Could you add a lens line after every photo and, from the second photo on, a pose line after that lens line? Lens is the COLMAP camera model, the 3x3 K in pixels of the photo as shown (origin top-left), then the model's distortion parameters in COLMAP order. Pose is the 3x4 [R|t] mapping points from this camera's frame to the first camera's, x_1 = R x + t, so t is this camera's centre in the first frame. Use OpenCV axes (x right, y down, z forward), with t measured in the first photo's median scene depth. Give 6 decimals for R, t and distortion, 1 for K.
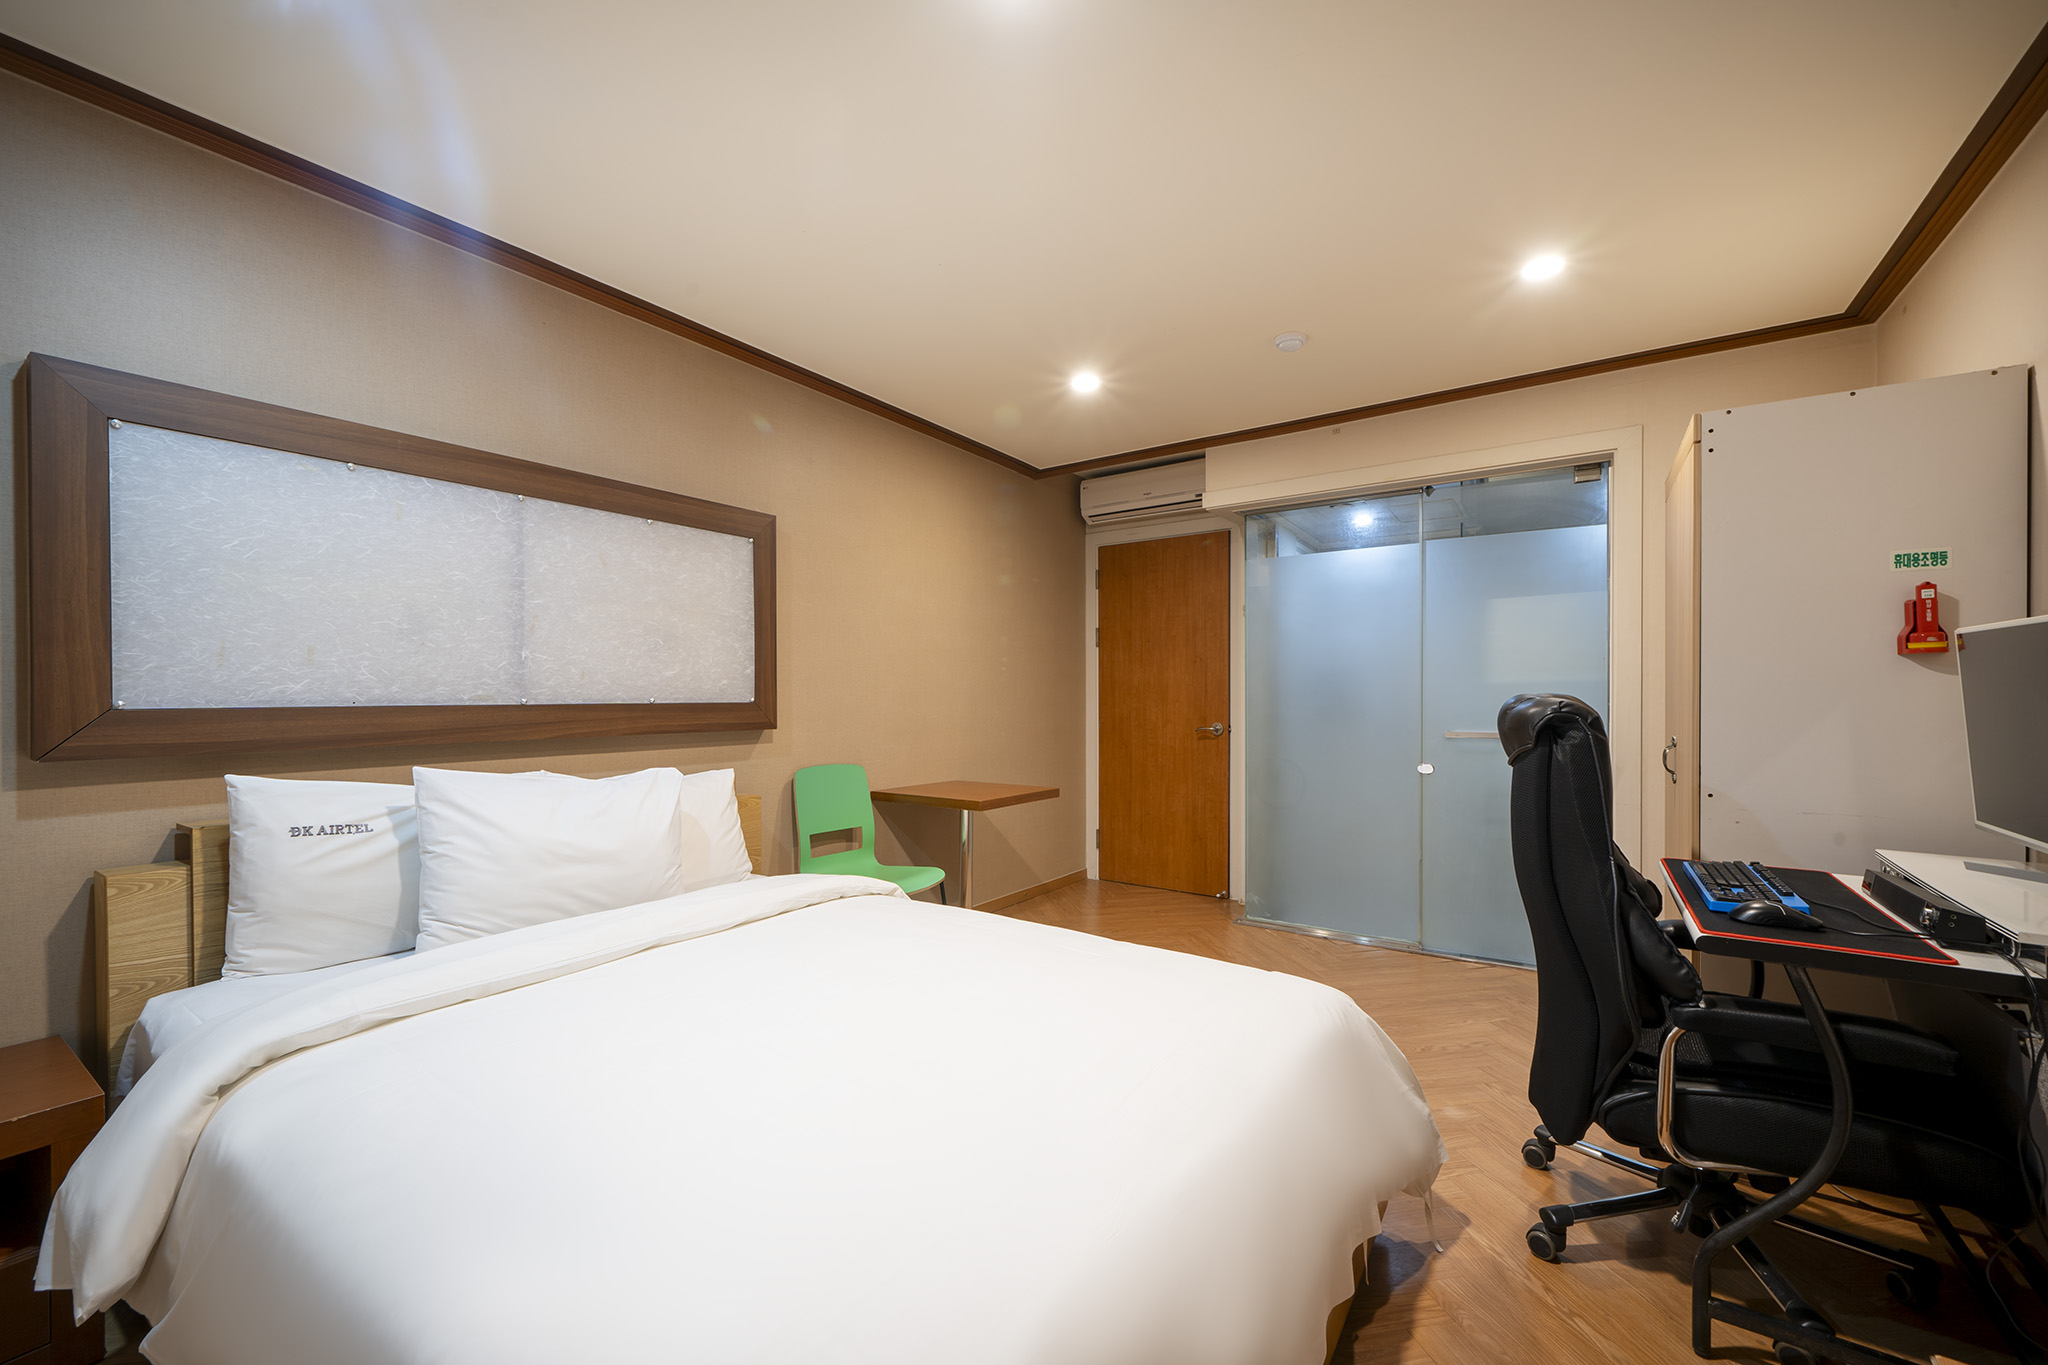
lens RADIAL K [[796.0, 0, 1022.4], [0, 796.0, 708.6], [0, 0, 1]] dist [0.004309, 0.000649]
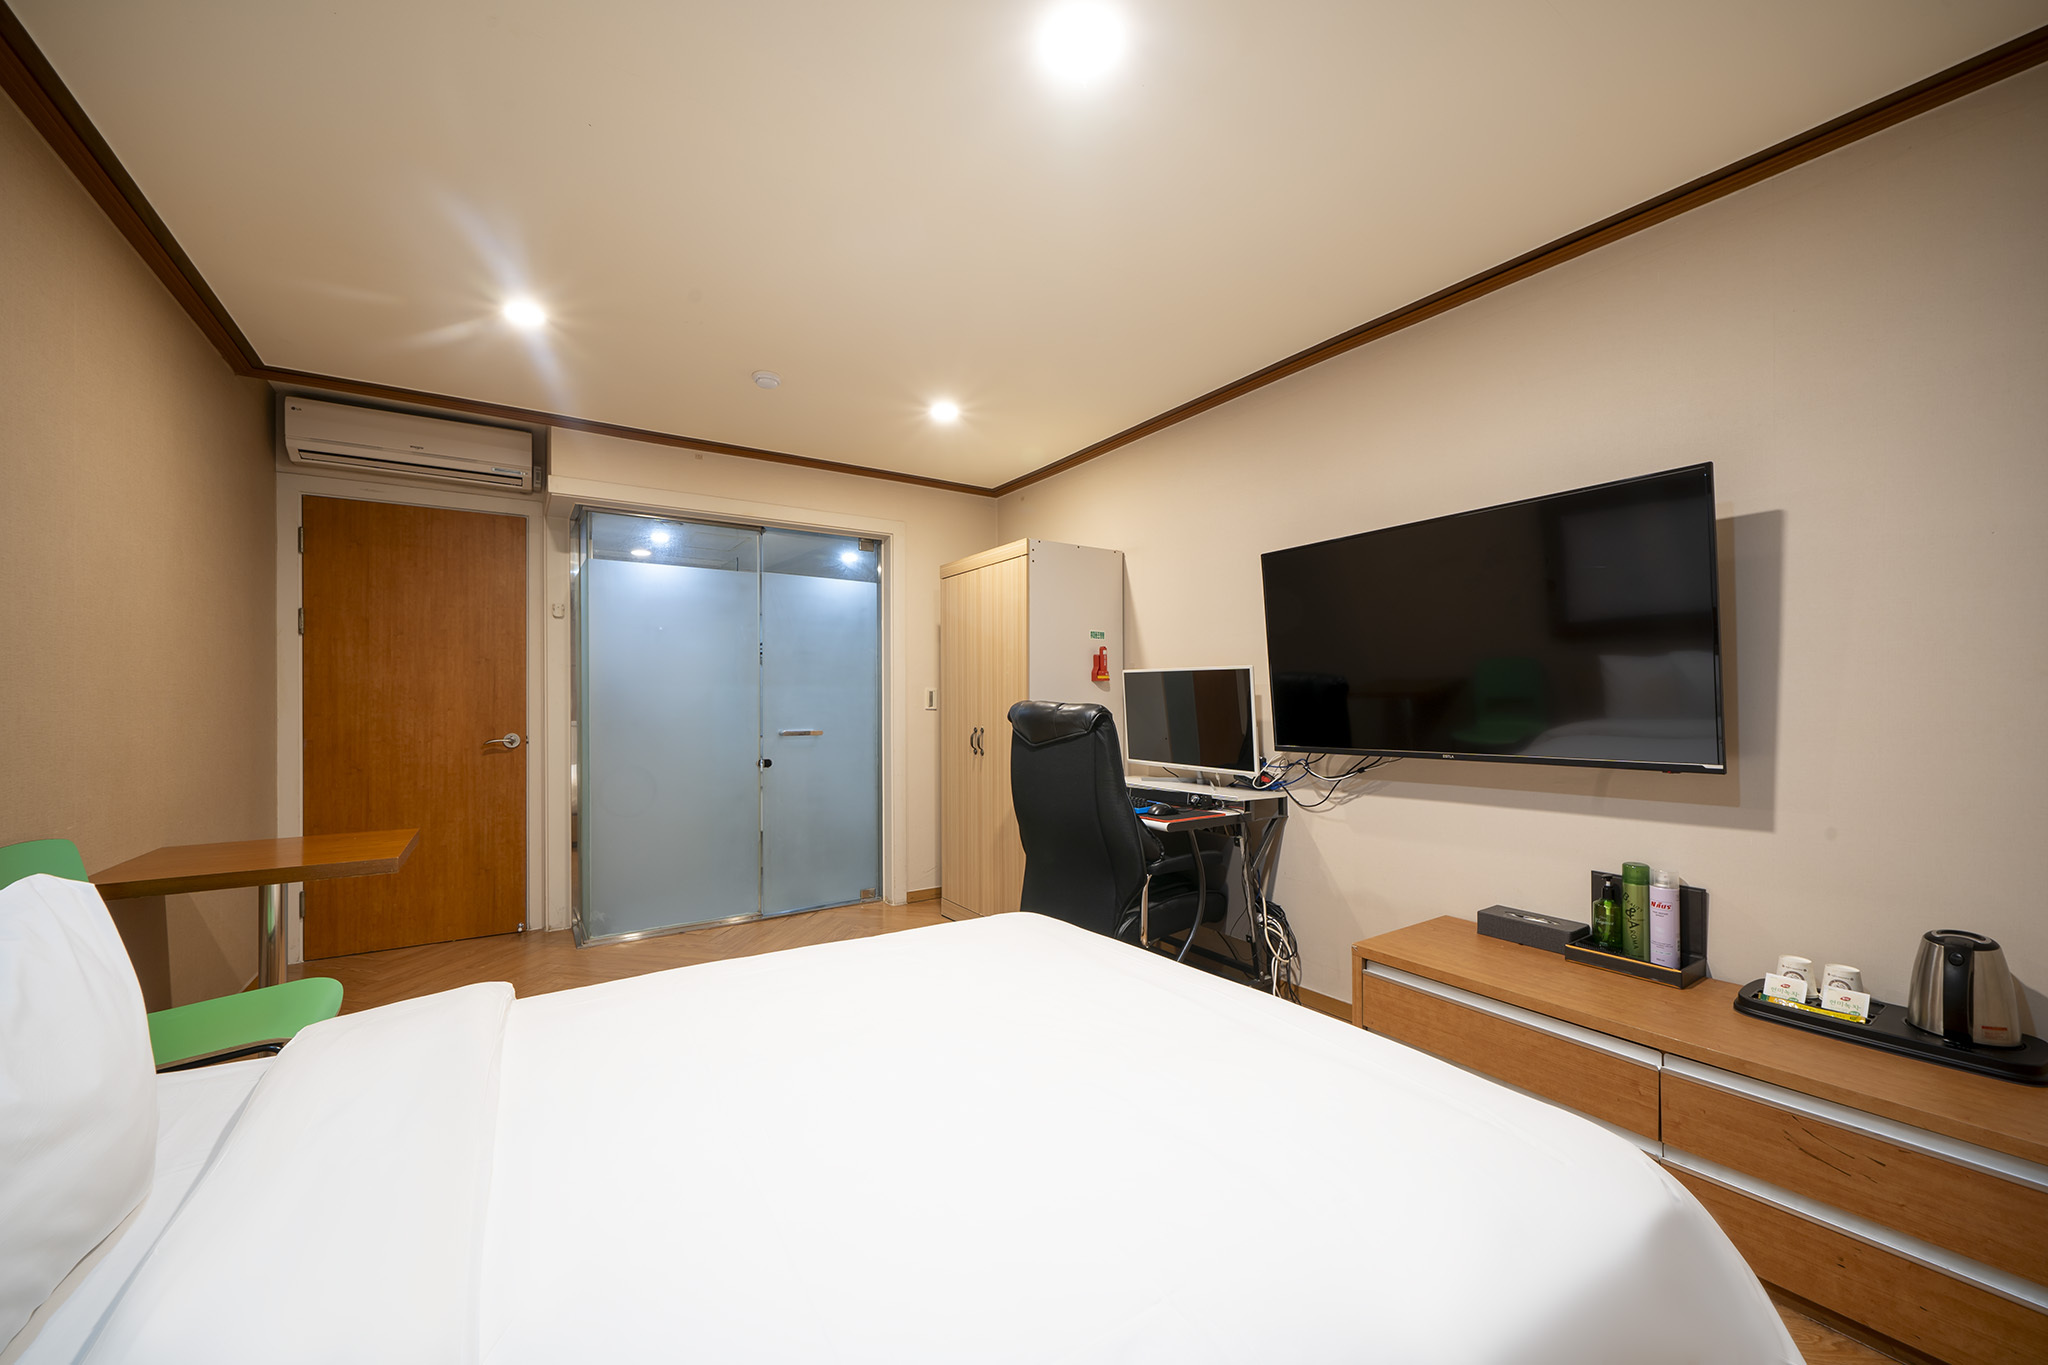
lens RADIAL K [[706.5, 0, 1046.8], [0, 706.5, 704.4], [0, 0, 1]] dist [0.006806, 0.000174]
pose [[0.413545, -0.004676, 0.910472, -0.220977], [0.016456, 0.999862, -0.002339, -0.002441], [-0.910335, 0.015950, 0.413565, 0.140188]]
